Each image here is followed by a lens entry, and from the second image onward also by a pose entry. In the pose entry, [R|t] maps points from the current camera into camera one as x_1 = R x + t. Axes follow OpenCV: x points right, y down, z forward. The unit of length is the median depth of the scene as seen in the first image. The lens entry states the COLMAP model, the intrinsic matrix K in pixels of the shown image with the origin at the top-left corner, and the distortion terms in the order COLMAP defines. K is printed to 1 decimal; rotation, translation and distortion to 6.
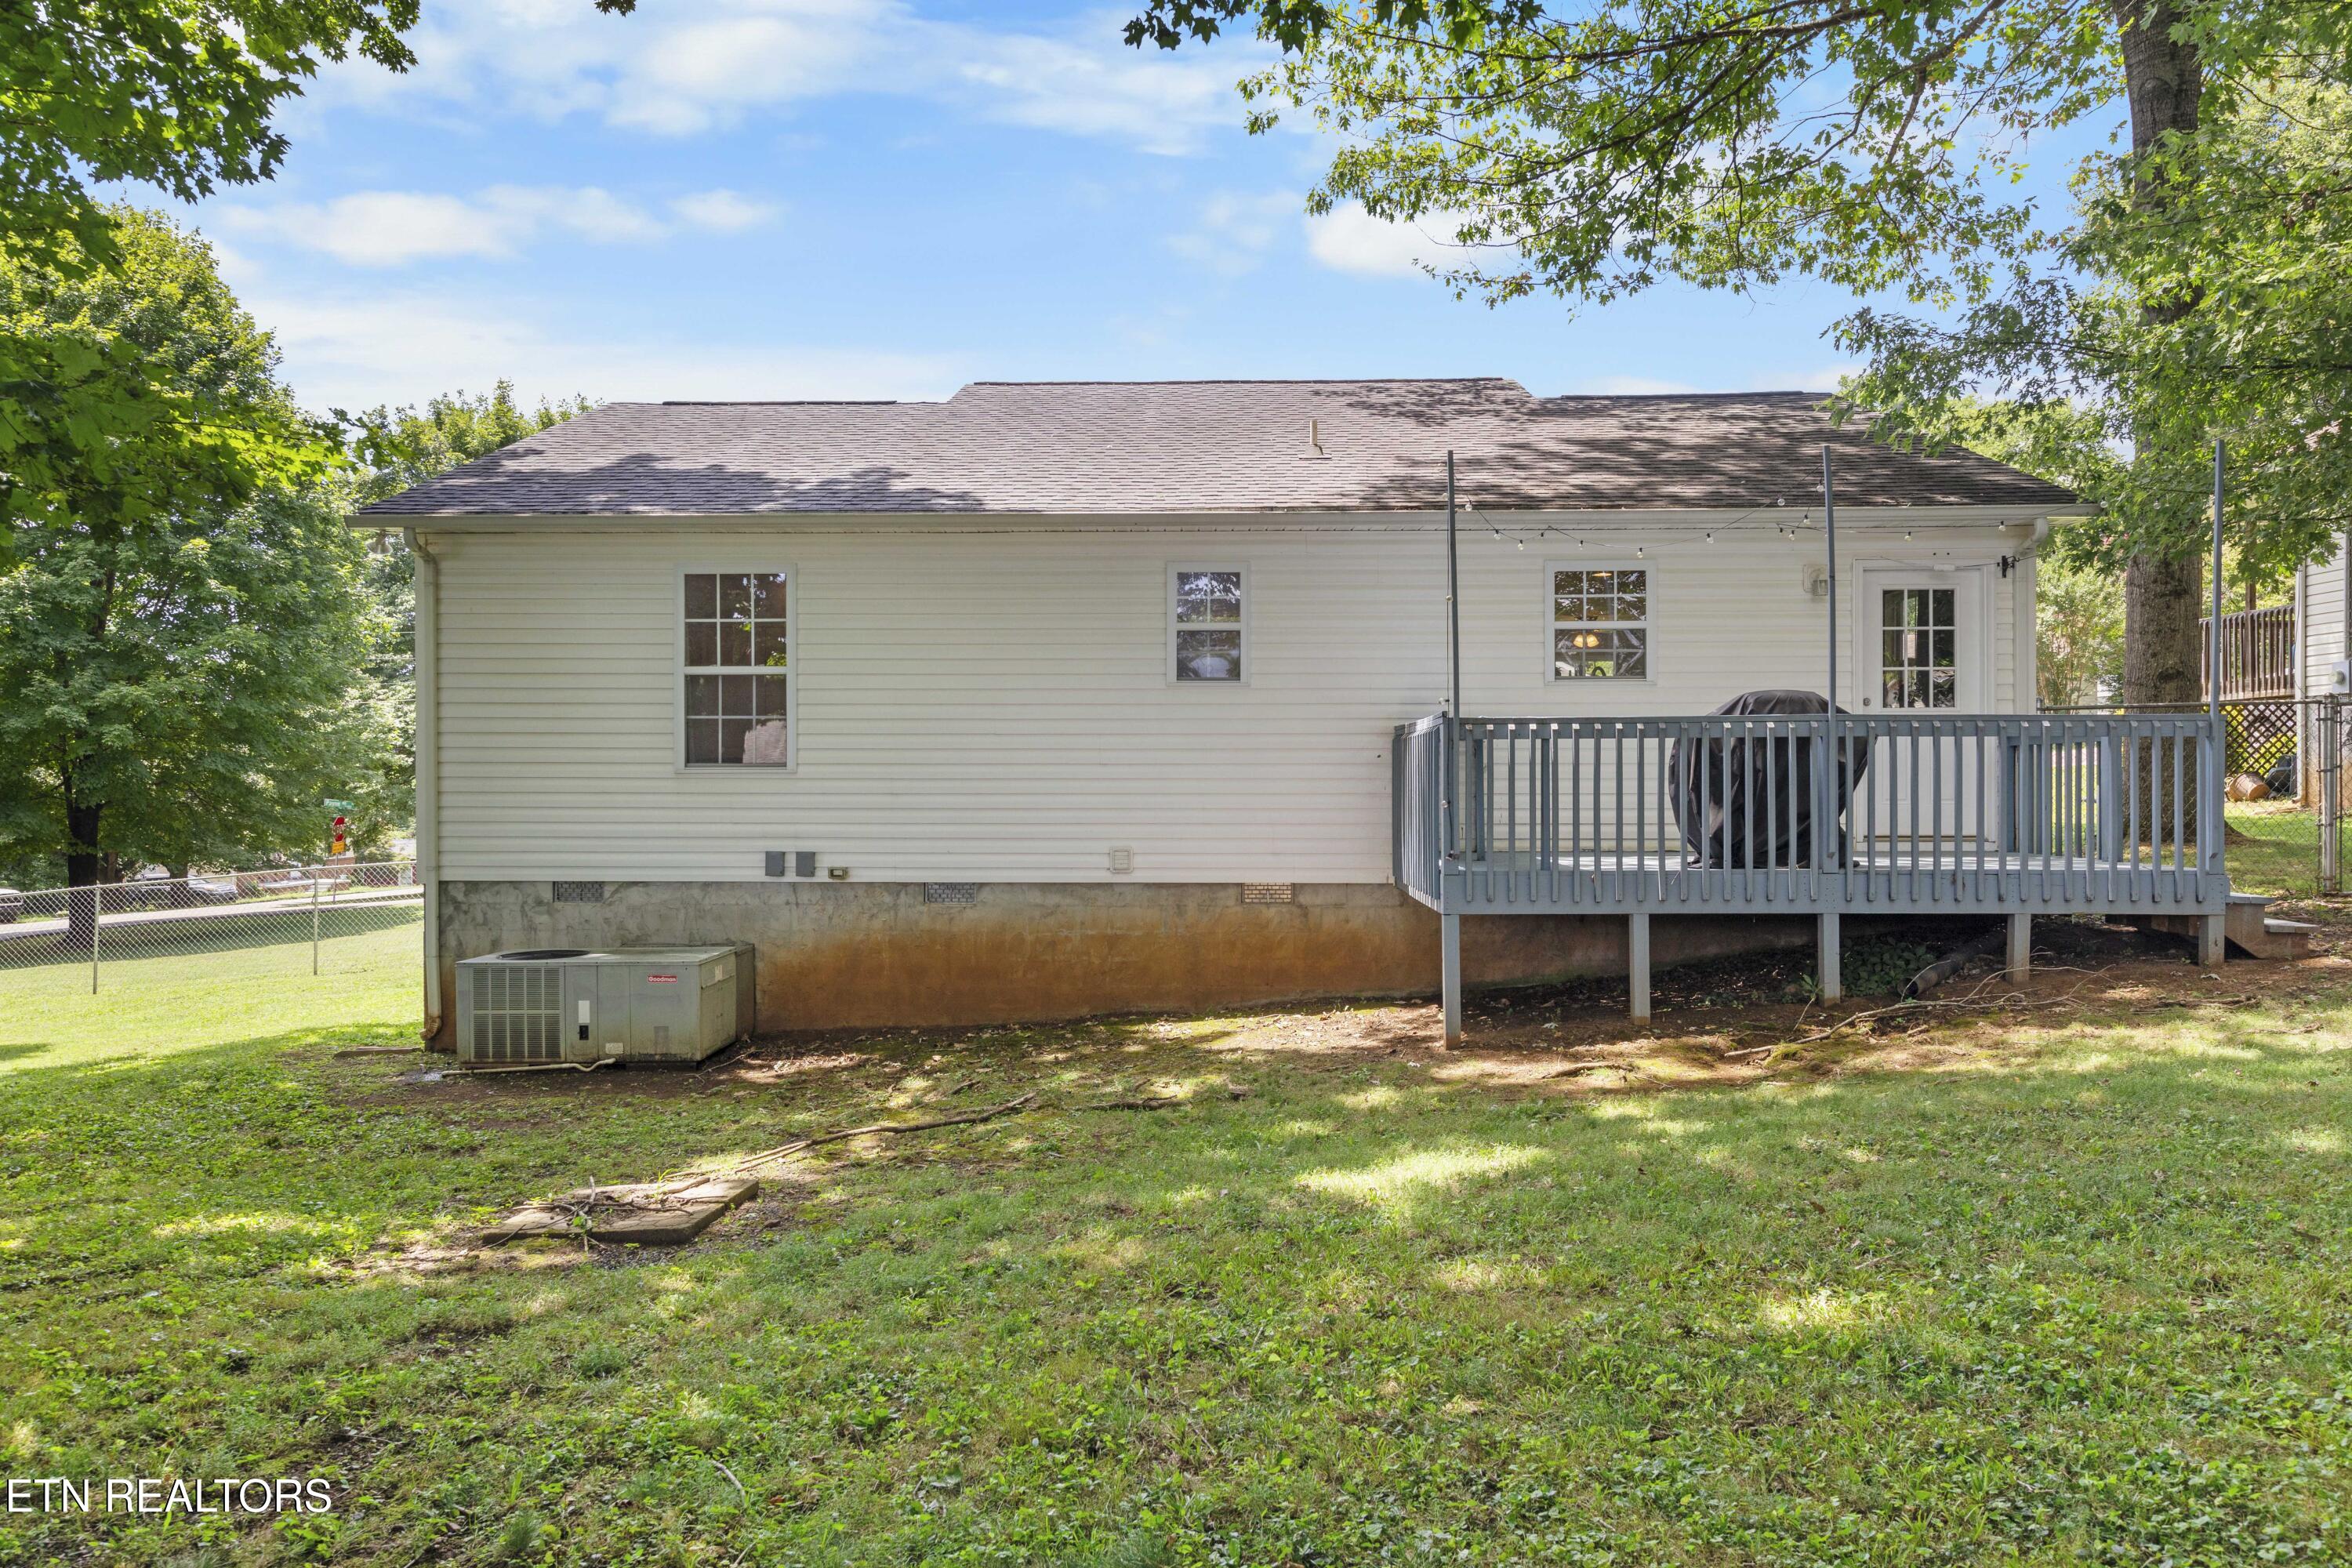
lens RADIAL K [[1609.9, 0, 1160.9], [0, 1609.9, 773.3], [0, 0, 1]] dist [0.005416, 0.001339]
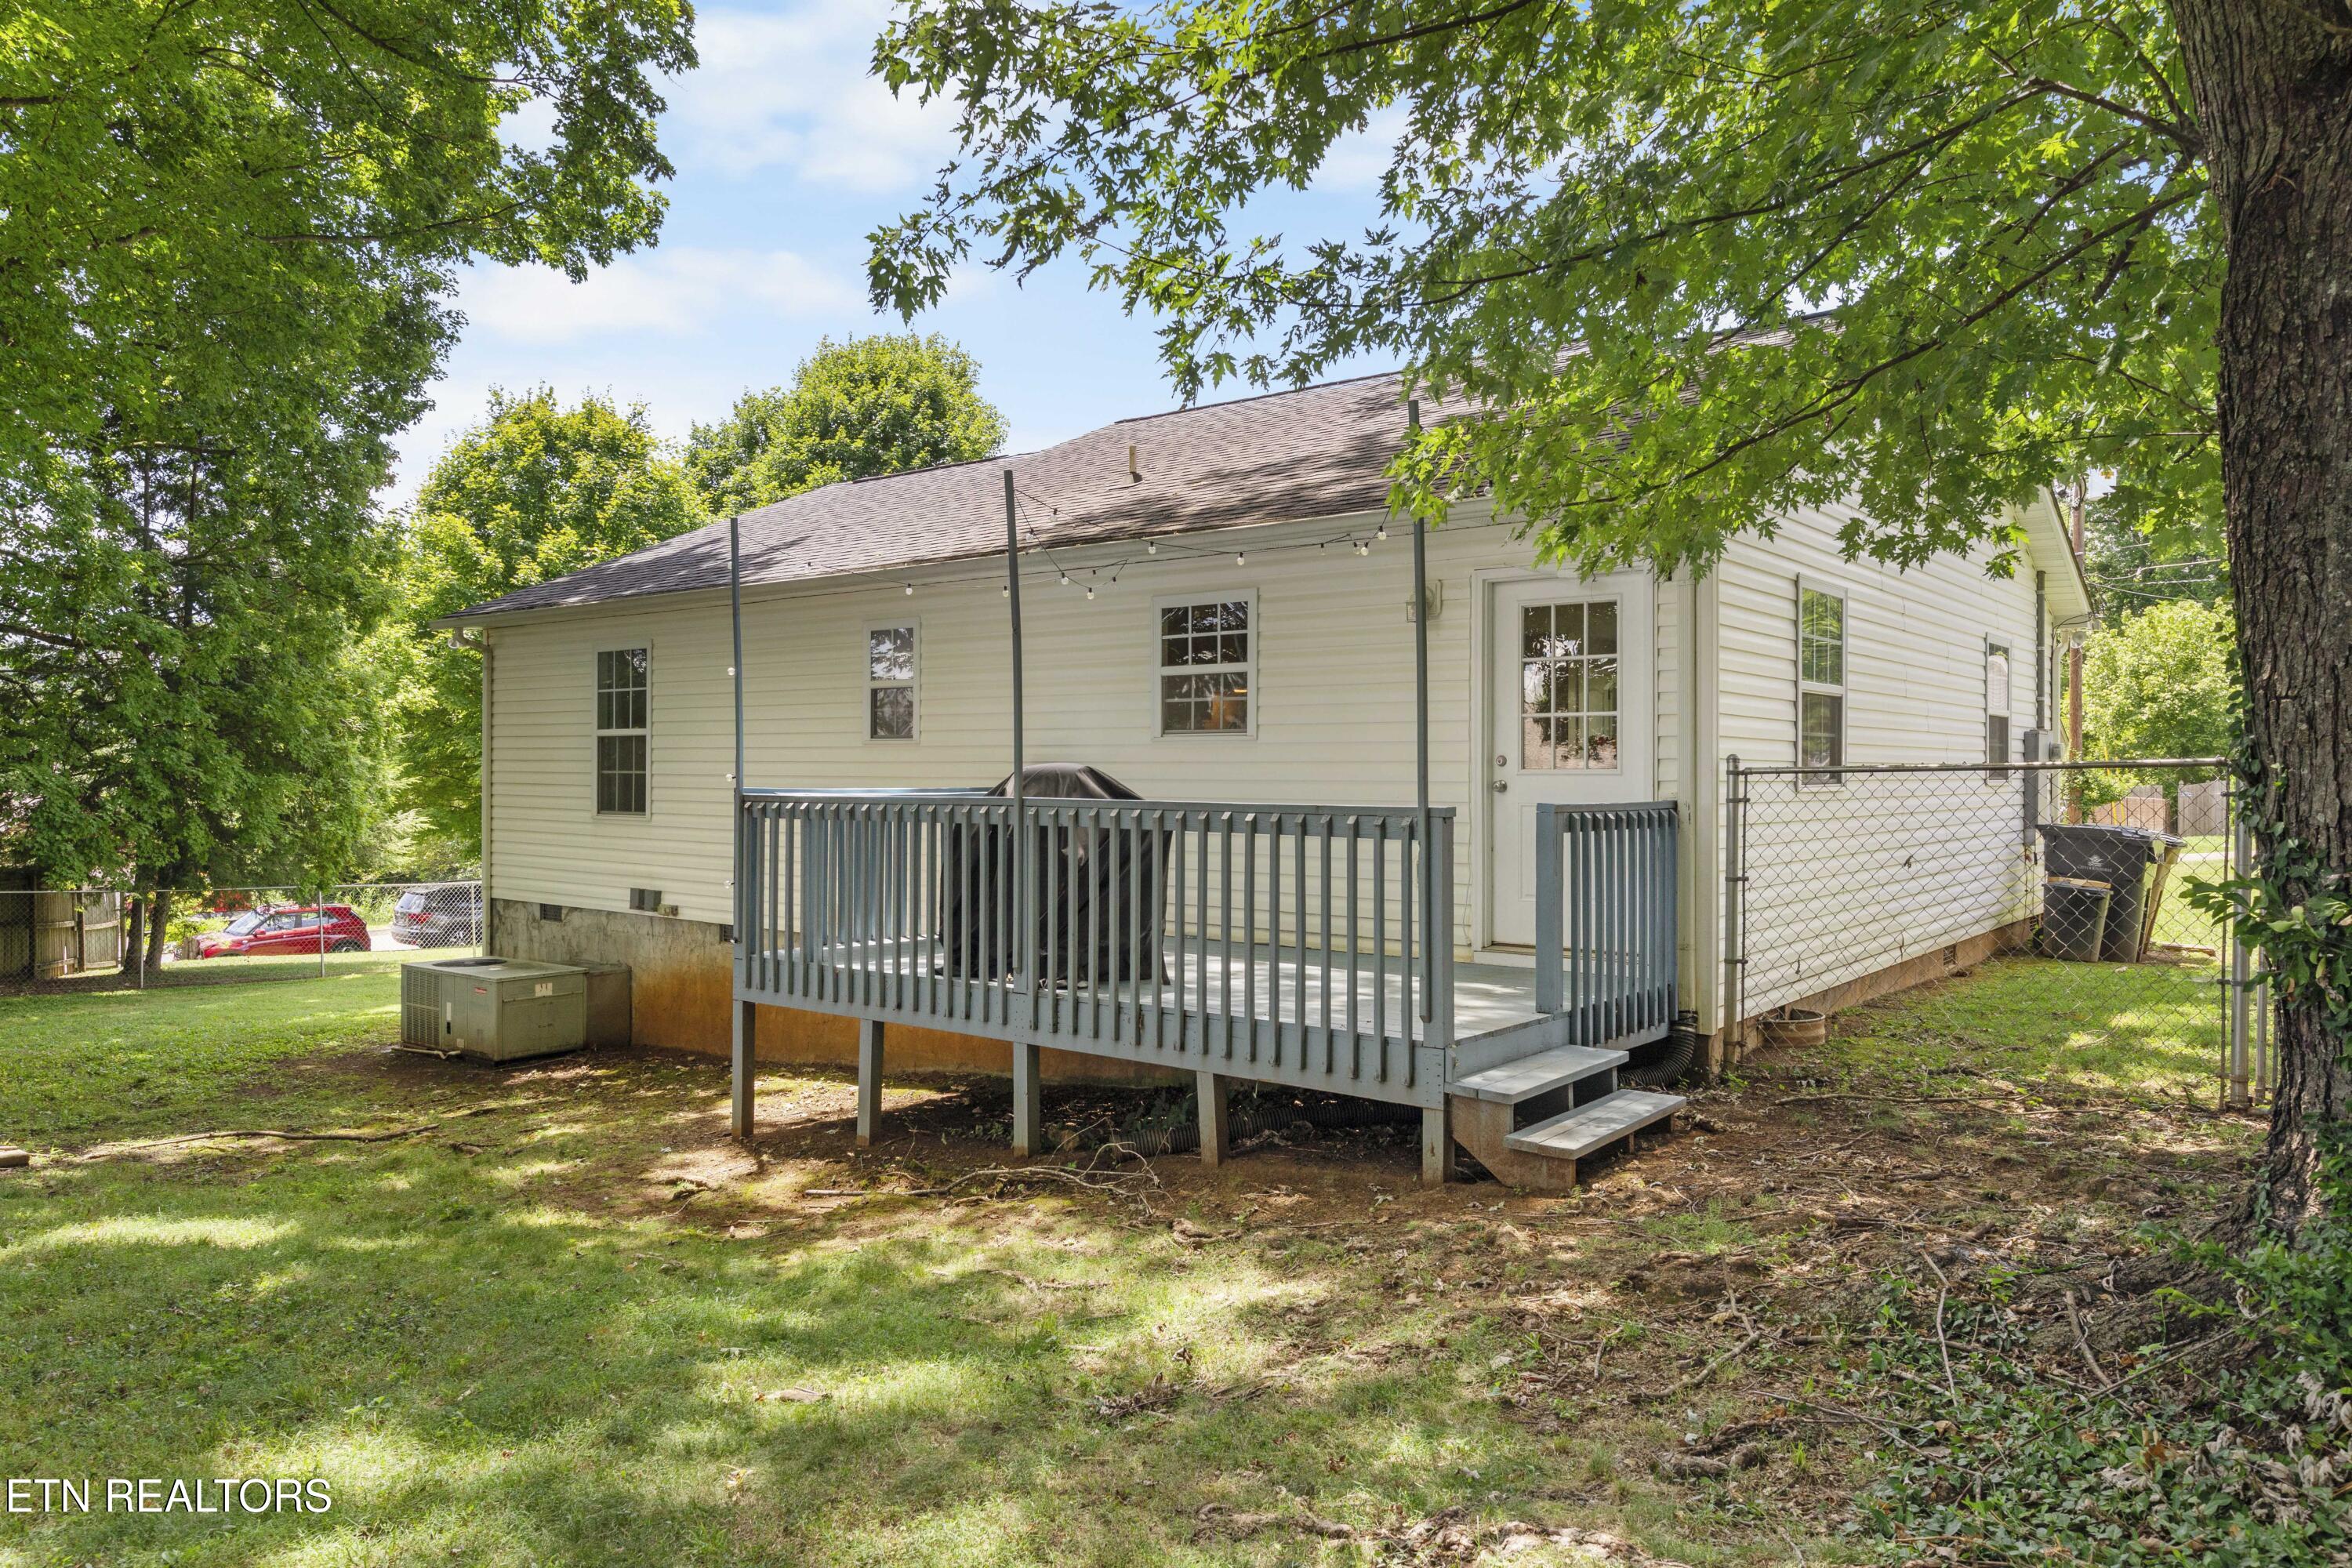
lens RADIAL K [[1578.6, 0, 1179.3], [0, 1578.6, 782.6], [0, 0, 1]] dist [0.005911, 0.000030]
pose [[0.792251, 0.009039, -0.610128, 0.766251], [0.000704, 0.999876, 0.015728, -0.045649], [0.610195, -0.012891, 0.792146, 0.334691]]
